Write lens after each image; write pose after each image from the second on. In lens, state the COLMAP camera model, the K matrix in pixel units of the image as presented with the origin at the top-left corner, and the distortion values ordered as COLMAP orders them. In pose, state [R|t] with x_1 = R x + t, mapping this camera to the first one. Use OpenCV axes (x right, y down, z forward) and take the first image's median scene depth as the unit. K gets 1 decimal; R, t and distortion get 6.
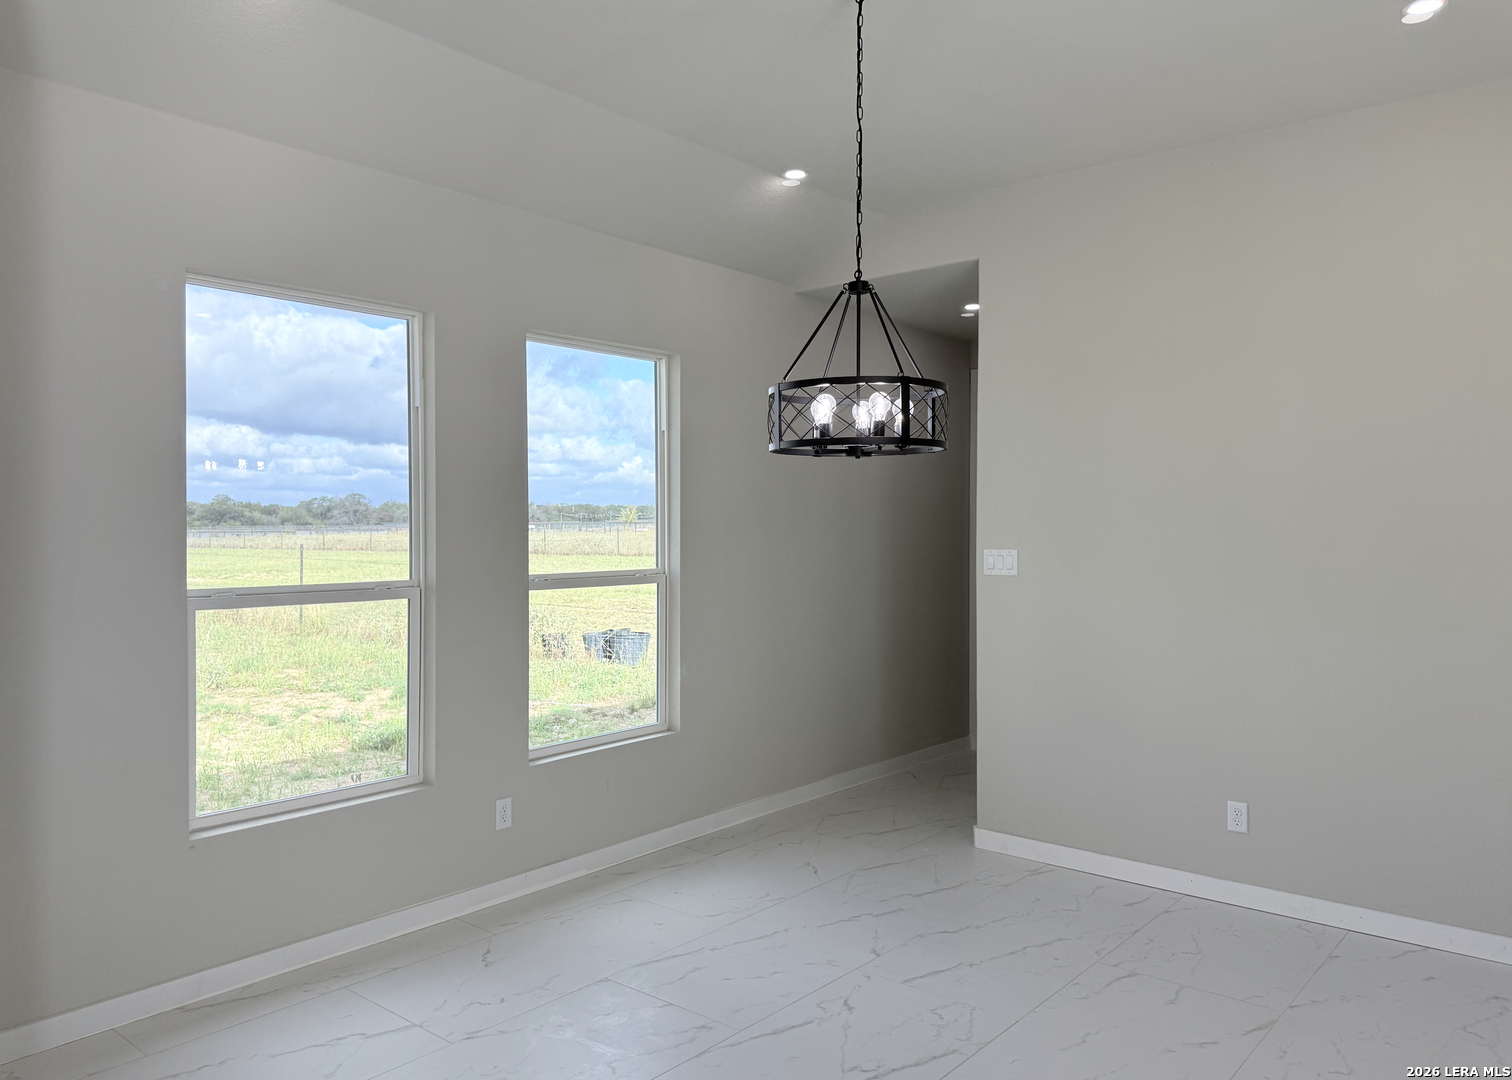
lens RADIAL K [[1076.7, 0, 755.2], [0, 1076.7, 543.3], [0, 0, 1]] dist [0.060940, -0.073157]
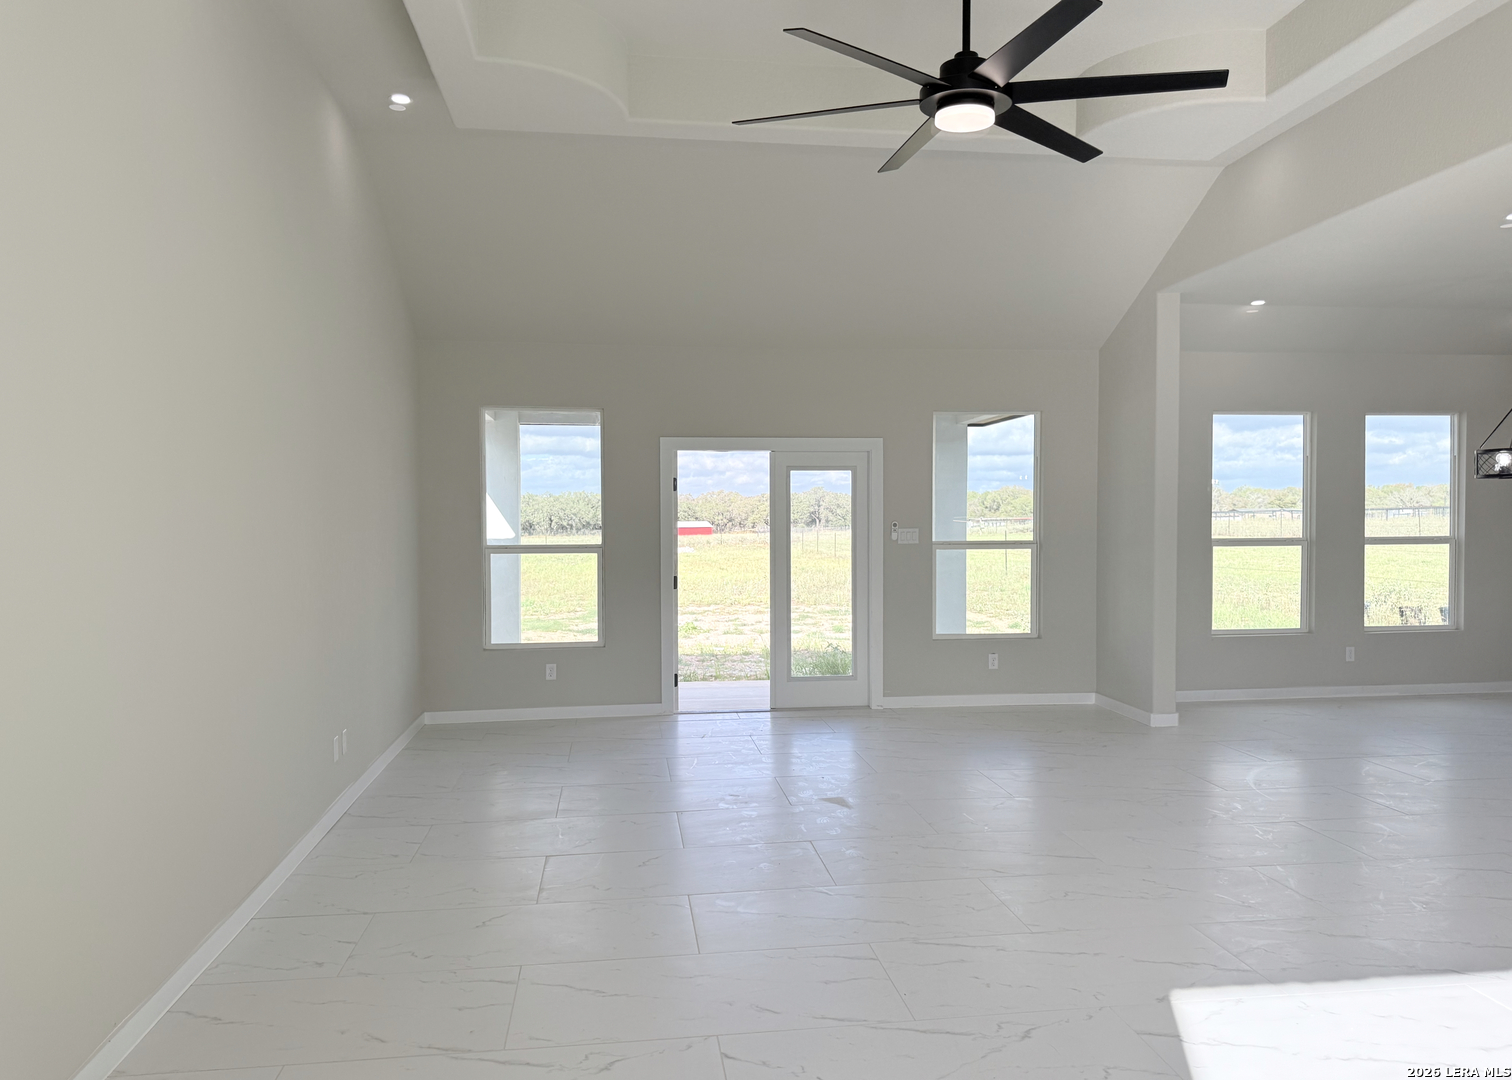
lens RADIAL K [[1076.7, 0, 764.1], [0, 1076.7, 544.7], [0, 0, 1]] dist [0.060940, -0.073157]
pose [[0.737337, 0.012322, -0.675413, 0.334194], [-0.002939, 0.999883, 0.015033, 0.018065], [0.675519, -0.009099, 0.737287, -1.246684]]
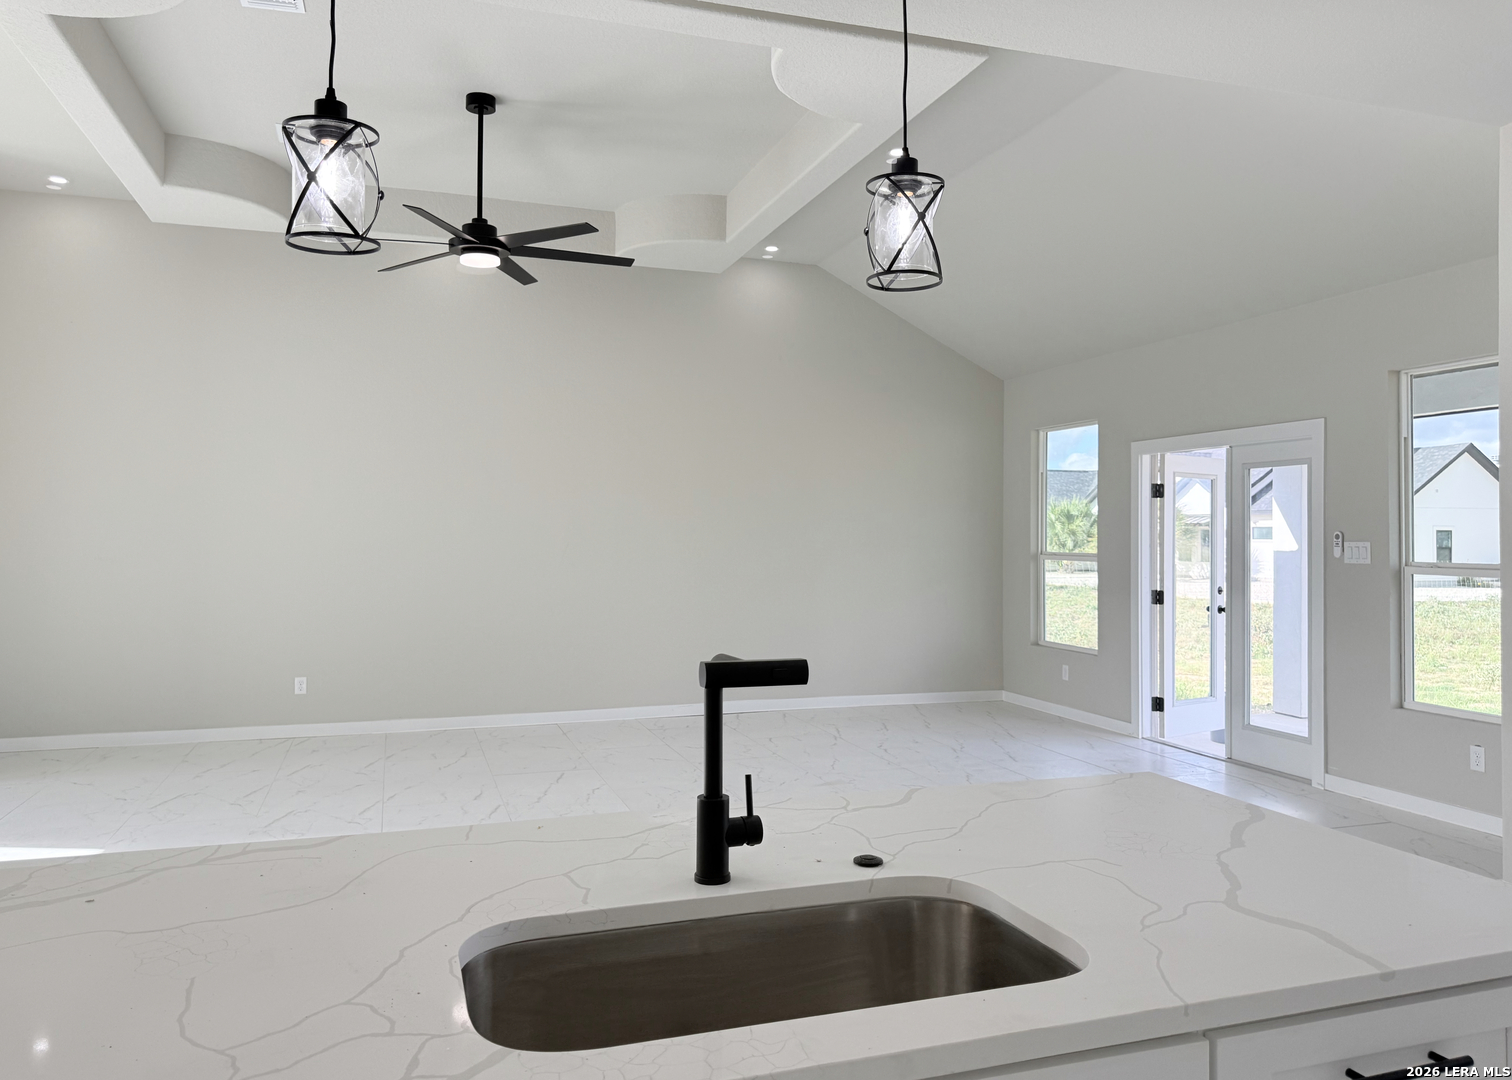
lens RADIAL K [[1076.7, 0, 757.9], [0, 1076.7, 513.6], [0, 0, 1]] dist [0.060940, -0.073157]
pose [[-0.529373, -0.023343, -0.848068, 0.781726], [-0.017196, 0.999711, -0.016783, 0.018197], [0.848215, 0.005700, -0.529622, 0.425076]]
